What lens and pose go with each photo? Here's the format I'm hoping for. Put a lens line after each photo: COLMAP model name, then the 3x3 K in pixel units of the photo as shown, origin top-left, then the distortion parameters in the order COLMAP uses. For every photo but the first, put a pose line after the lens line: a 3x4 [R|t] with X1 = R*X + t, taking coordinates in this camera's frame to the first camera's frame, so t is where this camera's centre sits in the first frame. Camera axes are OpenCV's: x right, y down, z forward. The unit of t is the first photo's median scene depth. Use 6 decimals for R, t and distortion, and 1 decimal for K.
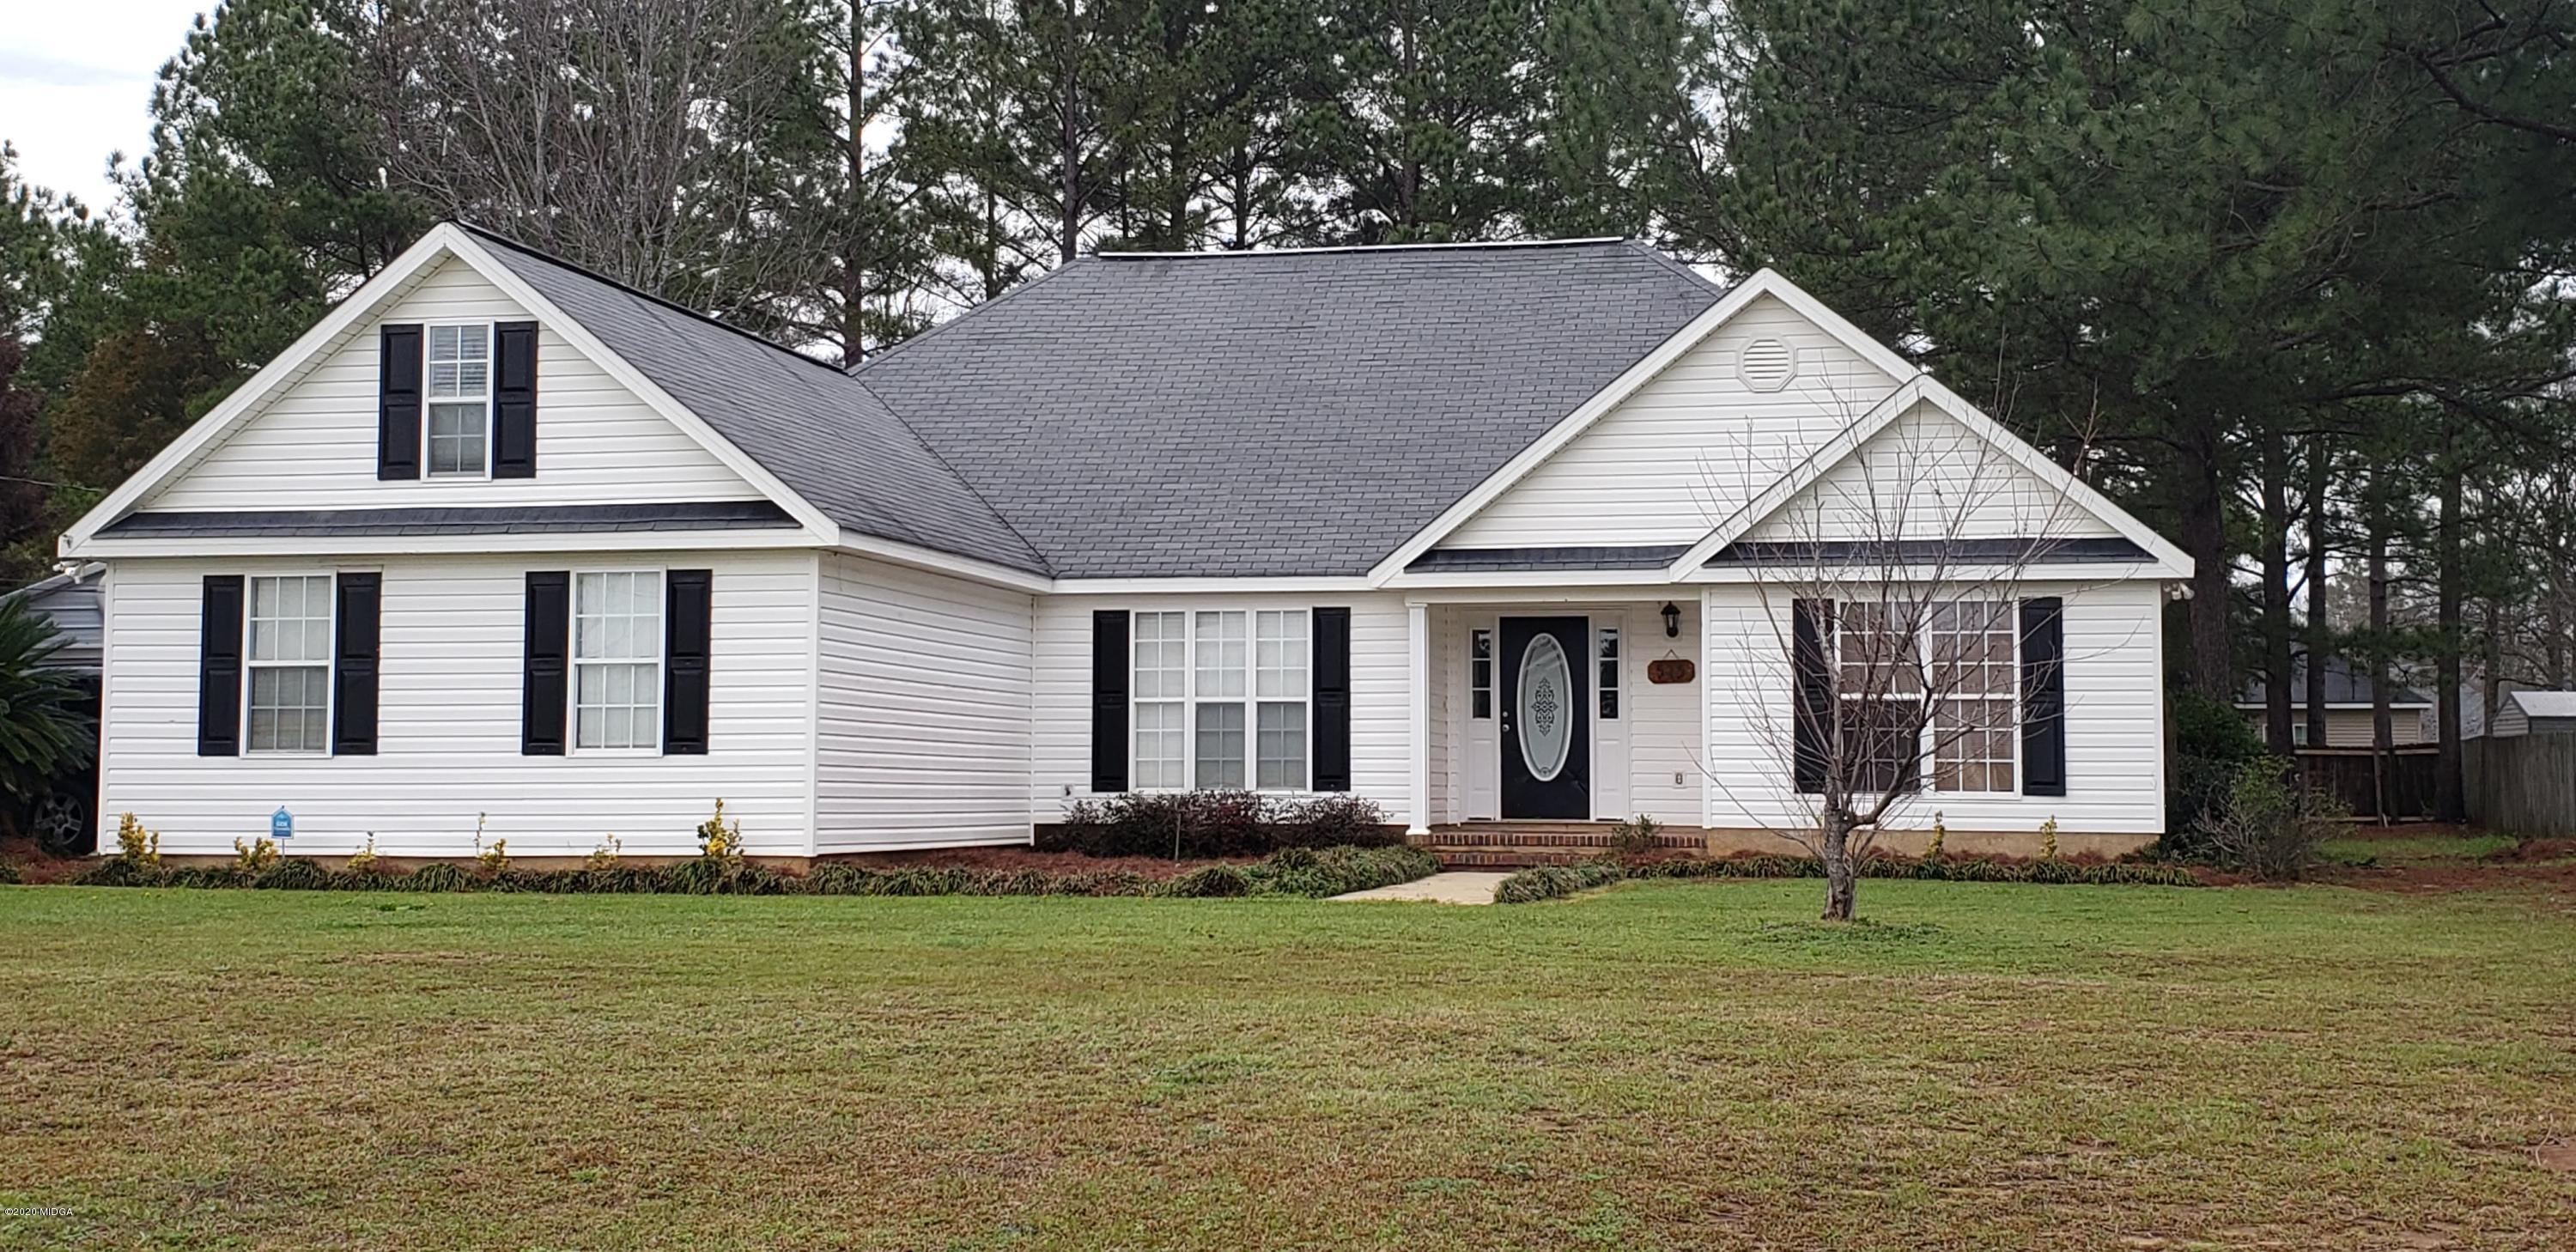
lens RADIAL K [[3069.2, 0, 1347.3], [0, 3069.2, 553.6], [0, 0, 1]] dist [0.280038, -1.070718]
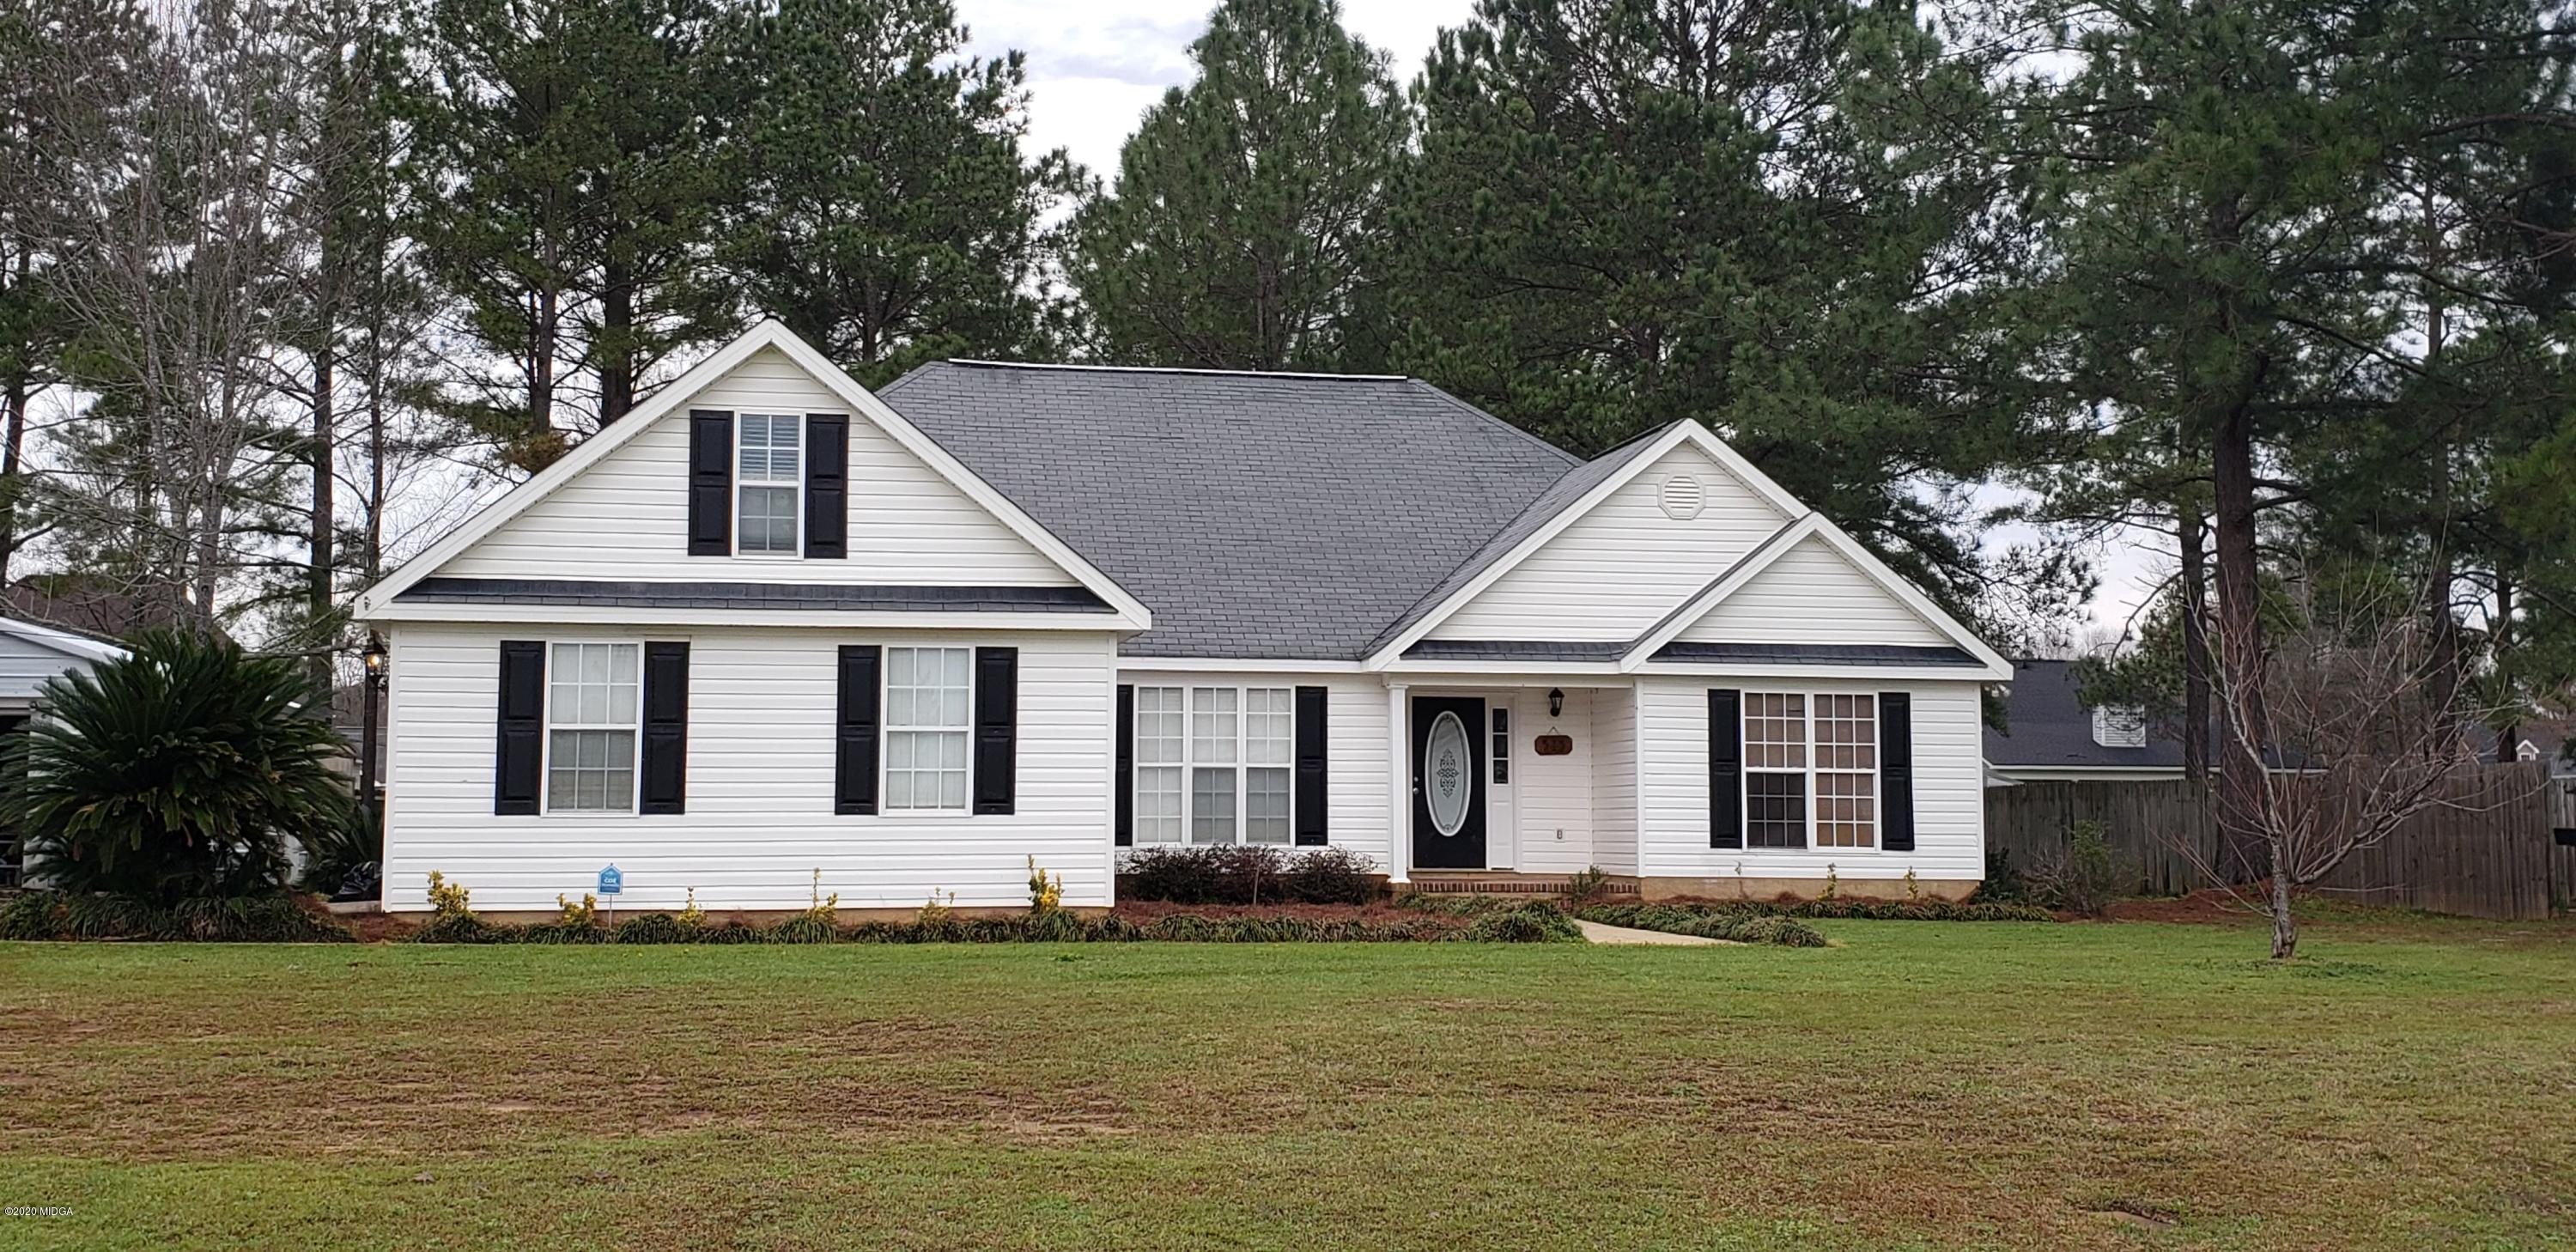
lens RADIAL K [[2703.2, 0, 1279.5], [0, 2703.2, 561.2], [0, 0, 1]] dist [0.271341, -1.073821]
pose [[0.931659, 0.037180, 0.361428, -0.459079], [-0.029593, 0.999211, -0.026505, -0.002734], [-0.362128, 0.013998, 0.932023, 0.058799]]
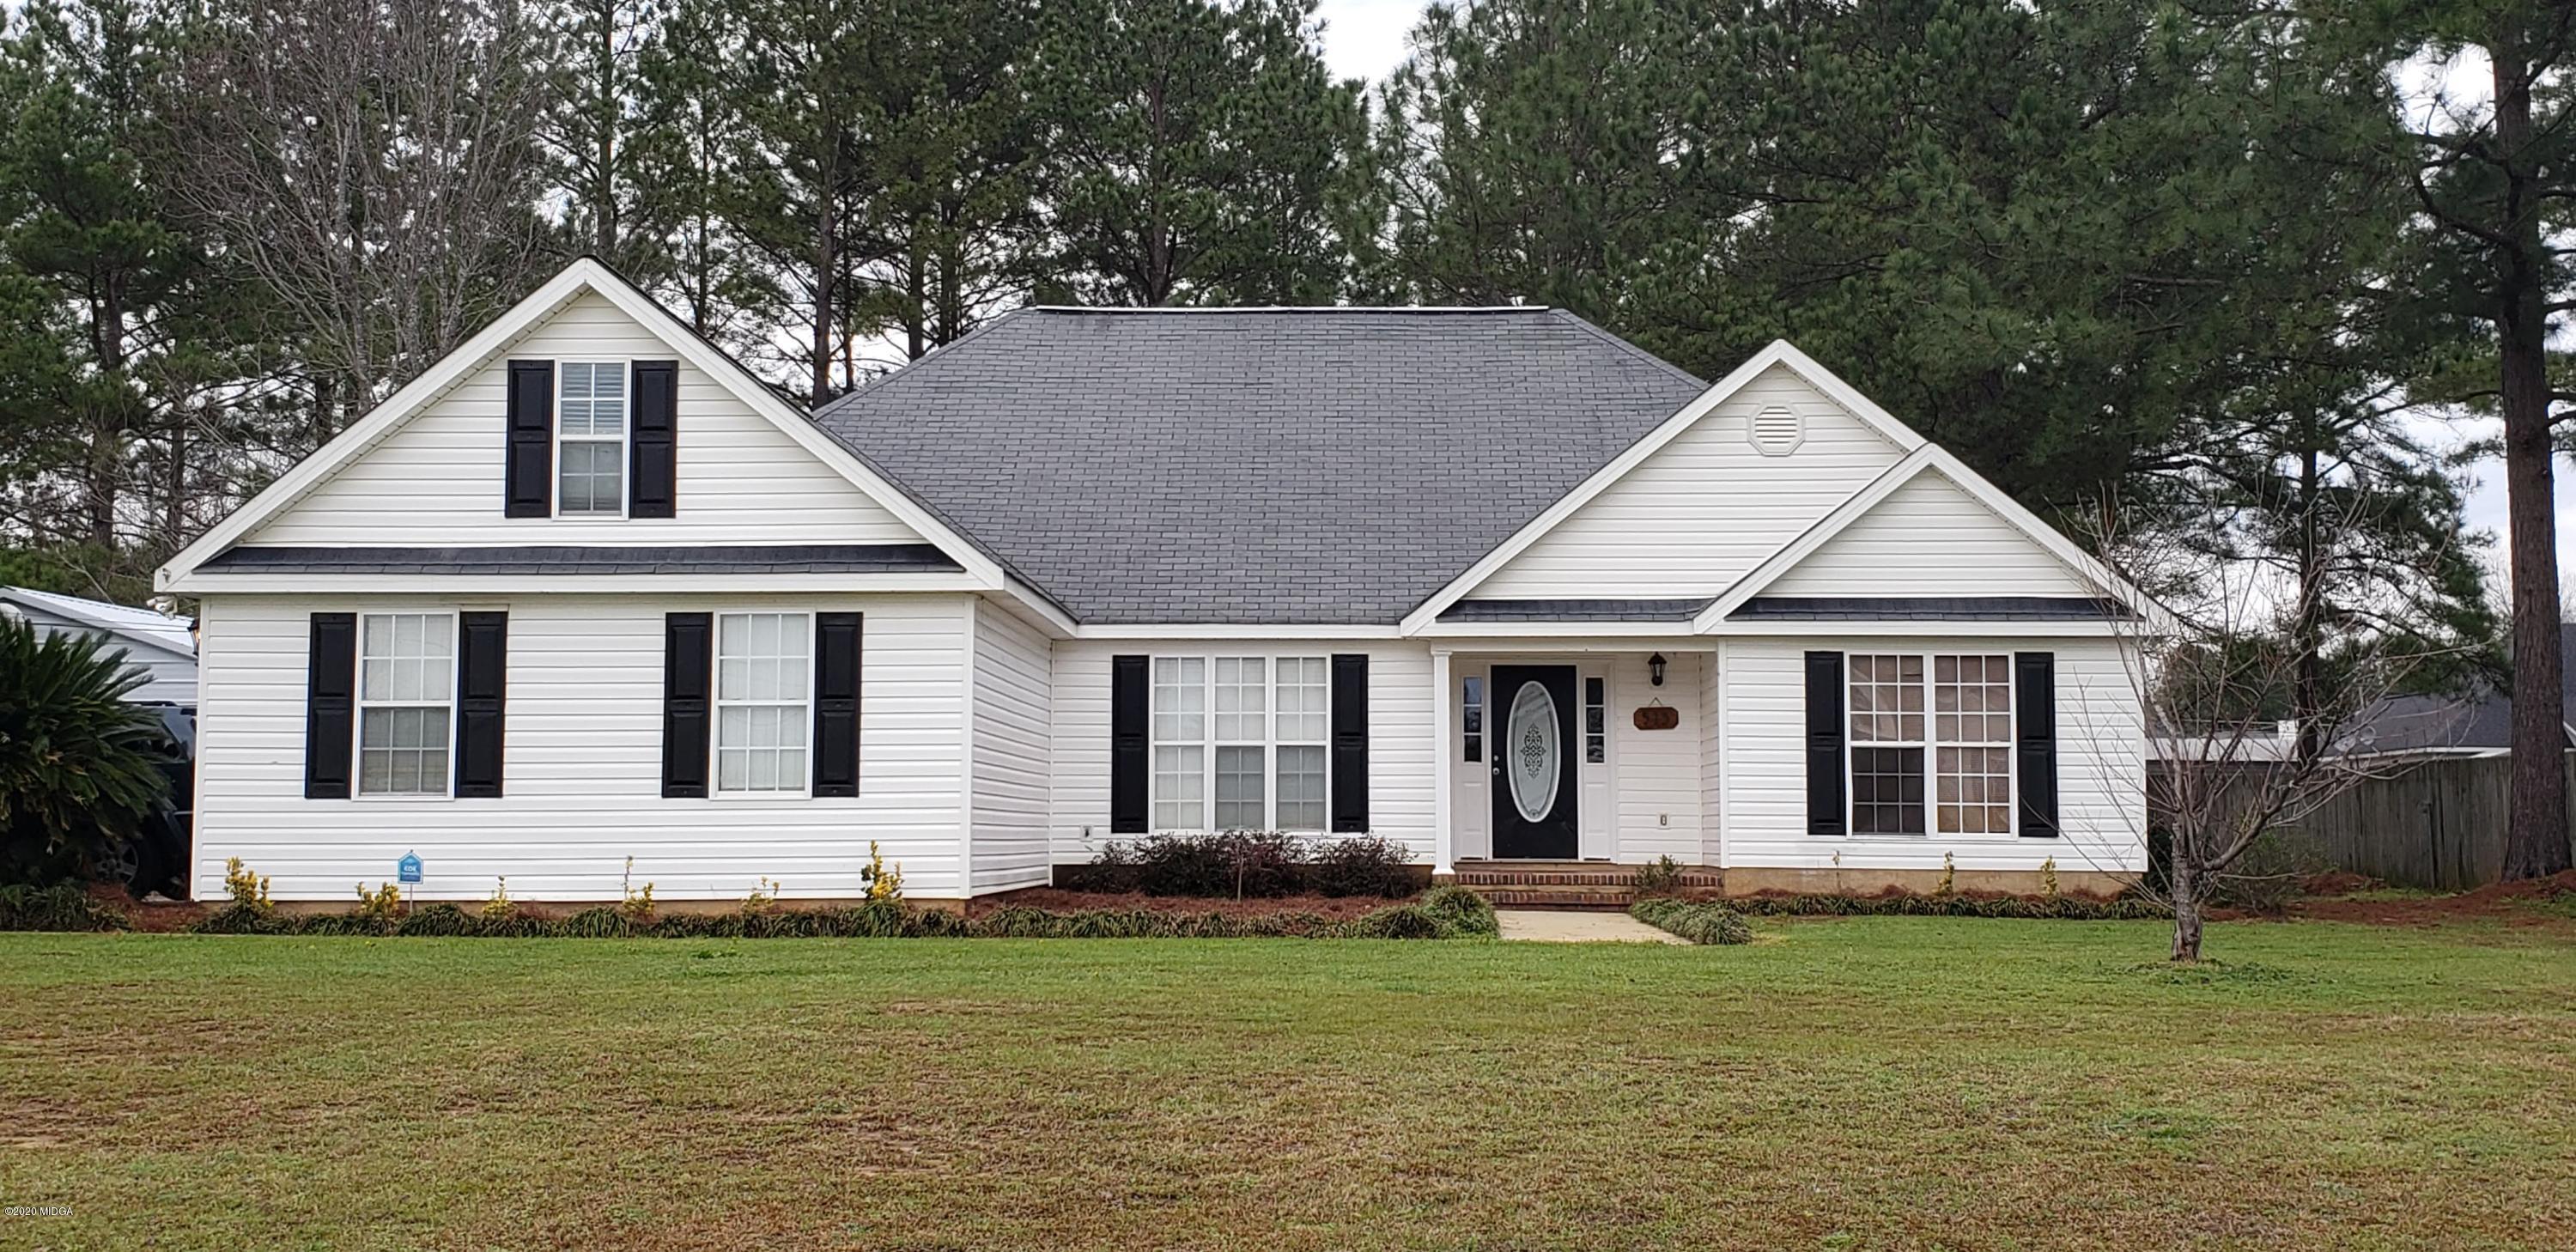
lens RADIAL K [[2898.1, 0, 1327.7], [0, 2898.1, 556.3], [0, 0, 1]] dist [0.299125, -1.237759]
pose [[0.985142, 0.015065, 0.171083, -0.213669], [-0.012425, 0.999787, -0.016492, 0.000724], [-0.171294, 0.014121, 0.985119, 0.042530]]
